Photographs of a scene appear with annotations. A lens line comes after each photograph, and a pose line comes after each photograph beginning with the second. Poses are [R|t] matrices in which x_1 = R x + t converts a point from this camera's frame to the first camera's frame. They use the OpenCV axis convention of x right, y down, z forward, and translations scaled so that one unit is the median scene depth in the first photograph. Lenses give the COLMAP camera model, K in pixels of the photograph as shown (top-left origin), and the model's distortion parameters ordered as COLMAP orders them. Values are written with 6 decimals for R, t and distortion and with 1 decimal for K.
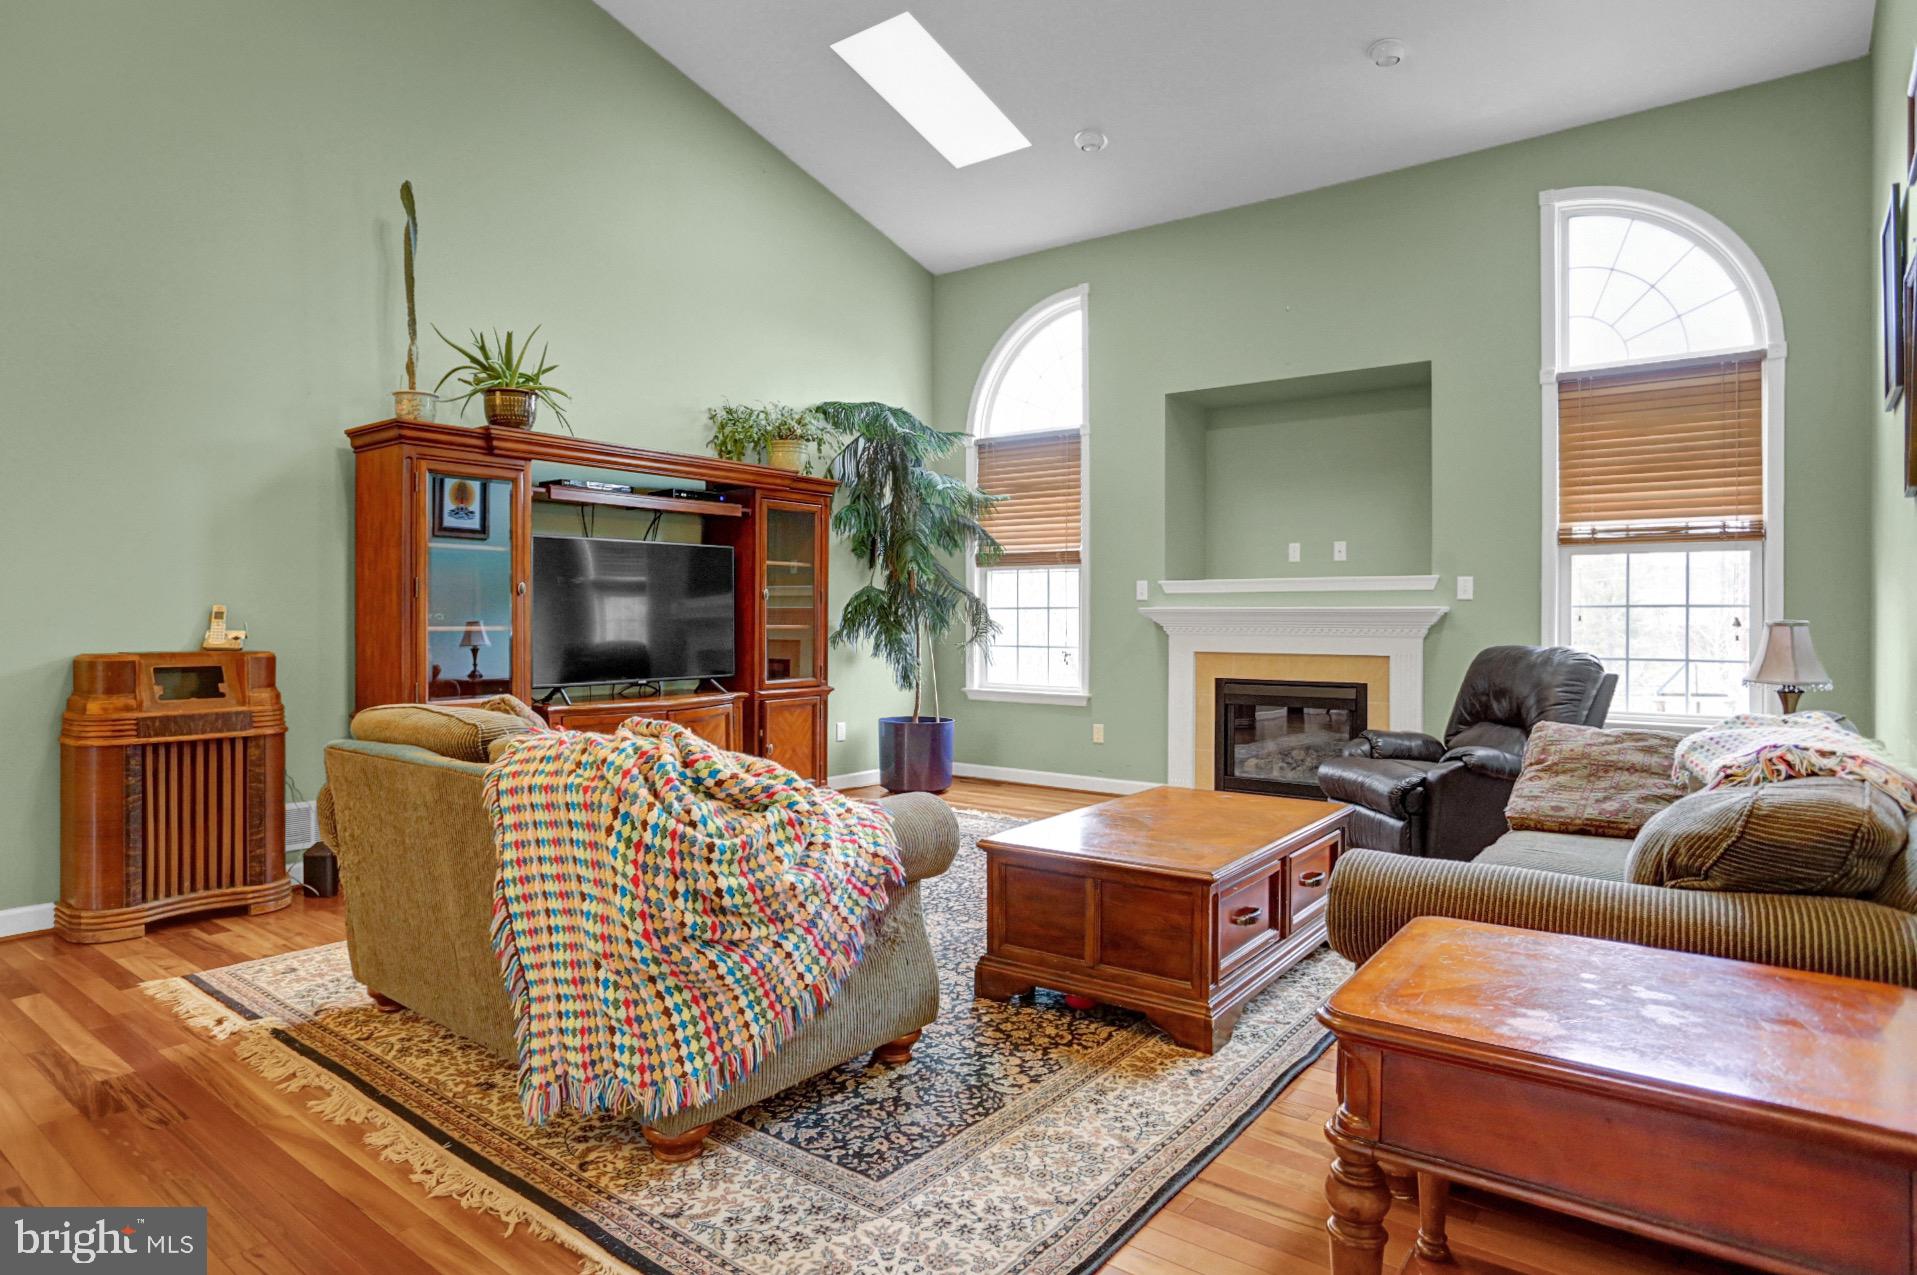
lens RADIAL K [[1095.4, 0, 929.3], [0, 1095.4, 602.3], [0, 0, 1]] dist [-0.027773, 0.008714]
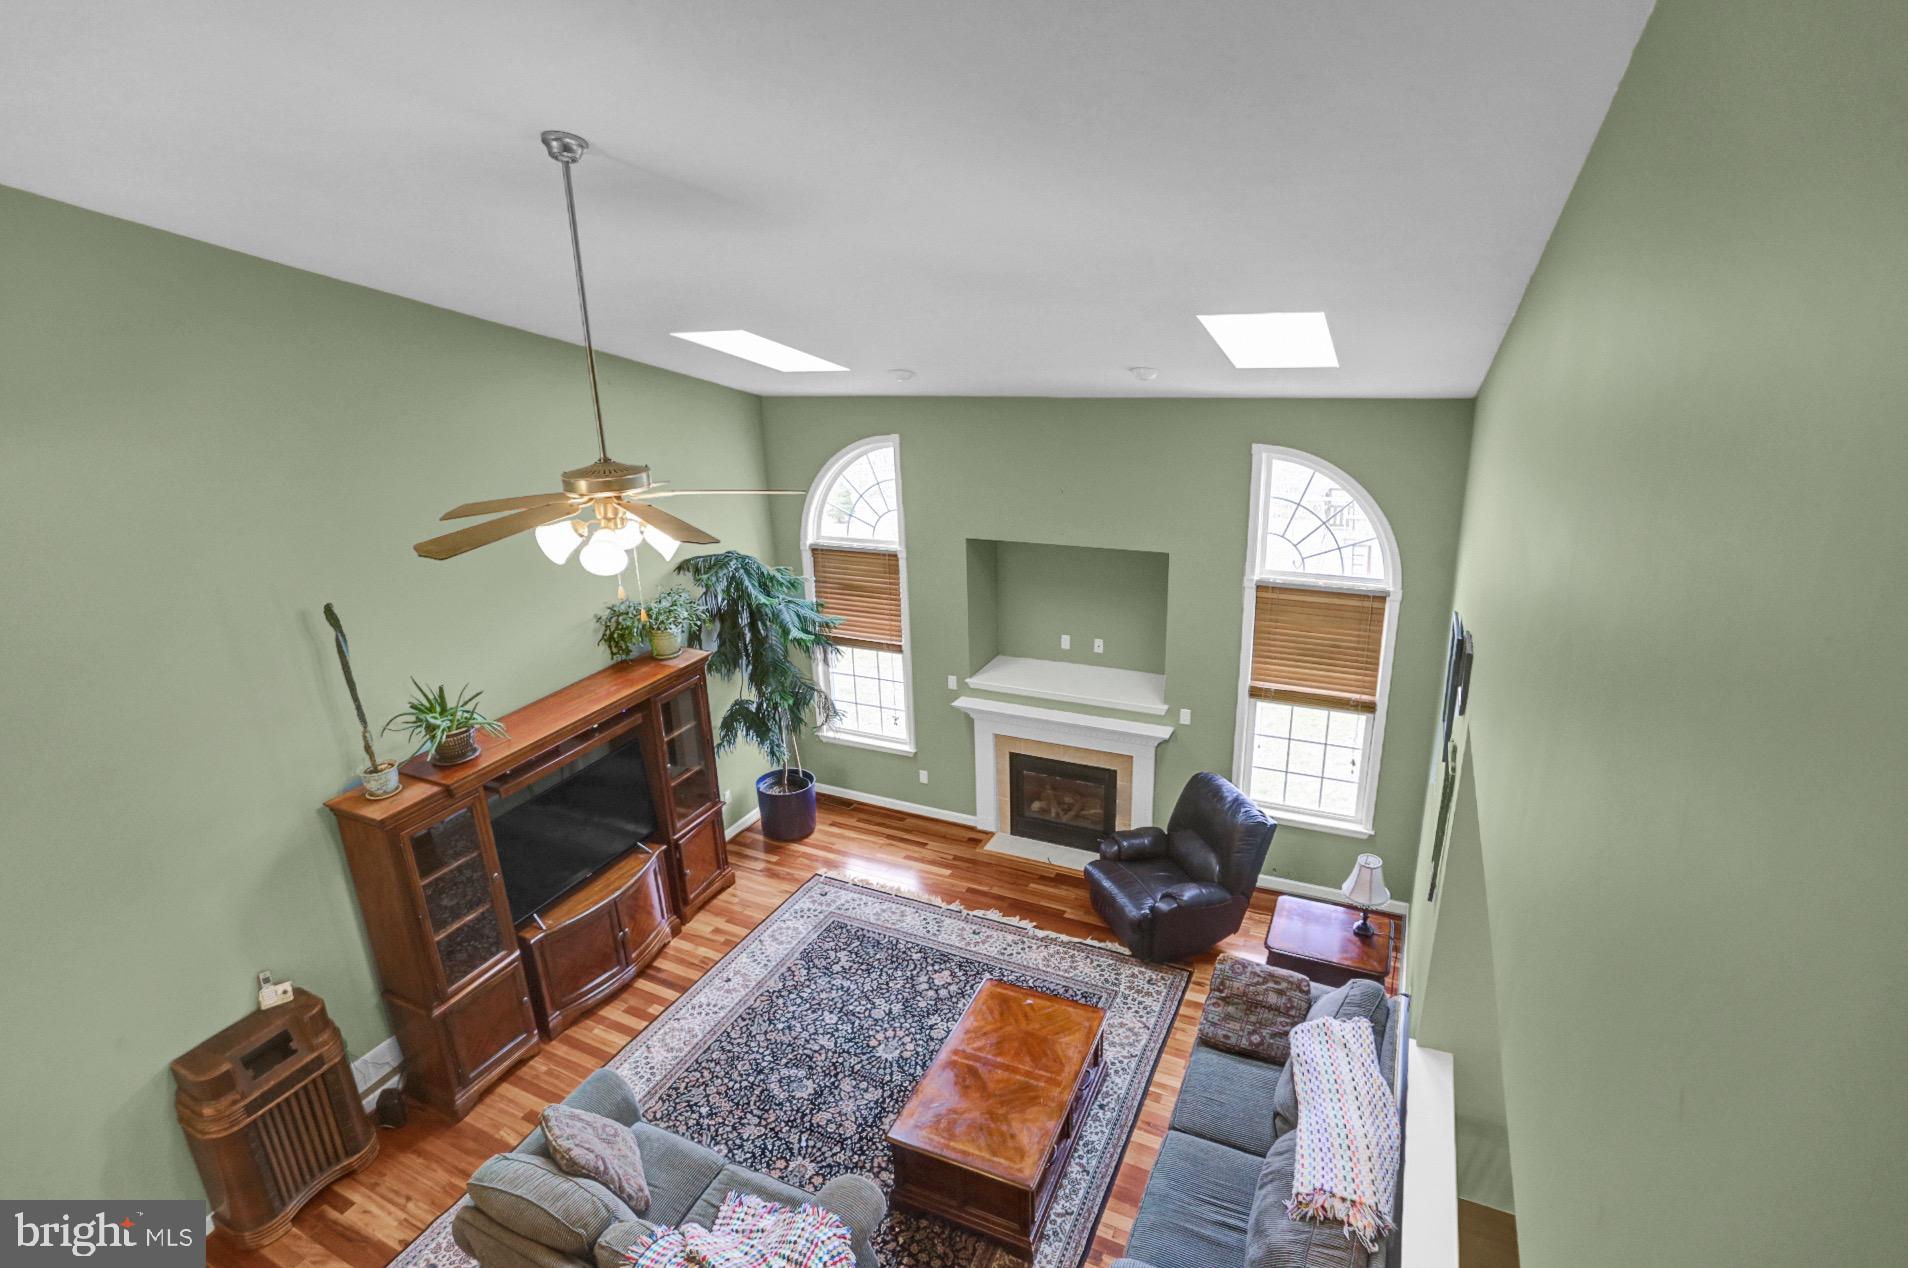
lens RADIAL K [[955.6, 0, 925.7], [0, 955.6, 637.5], [0, 0, 1]] dist [-0.039096, 0.017907]
pose [[0.979088, -0.102636, 0.175647, -0.035793], [0.042007, 0.946794, 0.319086, -0.489476], [-0.199051, -0.305035, 0.931307, -0.039776]]
